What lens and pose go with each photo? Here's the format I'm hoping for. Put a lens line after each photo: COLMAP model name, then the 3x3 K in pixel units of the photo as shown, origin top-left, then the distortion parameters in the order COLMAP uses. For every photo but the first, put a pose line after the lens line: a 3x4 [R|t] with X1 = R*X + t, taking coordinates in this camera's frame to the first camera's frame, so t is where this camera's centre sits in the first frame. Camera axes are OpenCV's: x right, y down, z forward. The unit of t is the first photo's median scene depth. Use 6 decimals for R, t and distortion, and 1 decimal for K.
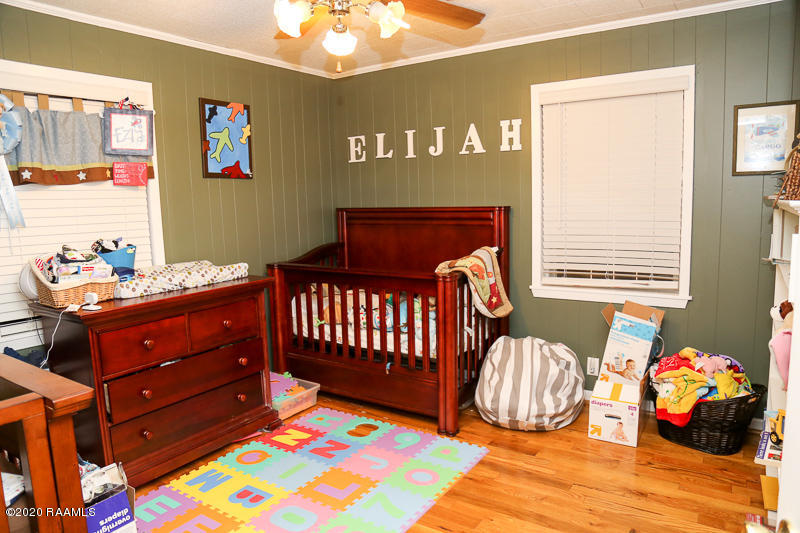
lens RADIAL K [[545.6, 0, 400.0], [0, 545.6, 266.5], [0, 0, 1]] dist [-0.113470, 0.054926]
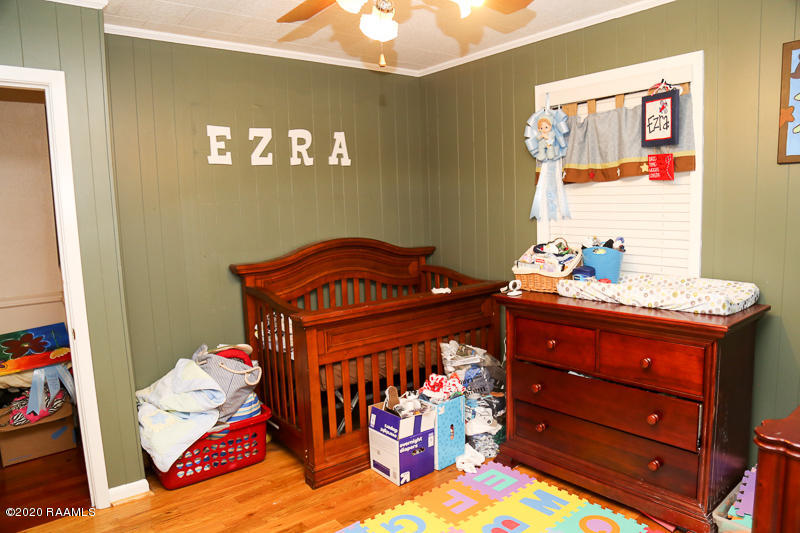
lens RADIAL K [[547.0, 0, 411.3], [0, 547.0, 272.6], [0, 0, 1]] dist [-0.072412, 0.003524]
pose [[-0.291523, 0.157381, -0.943528, 0.534235], [-0.077318, 0.979268, 0.187231, -0.152862], [0.953434, 0.127534, -0.273311, 0.967957]]
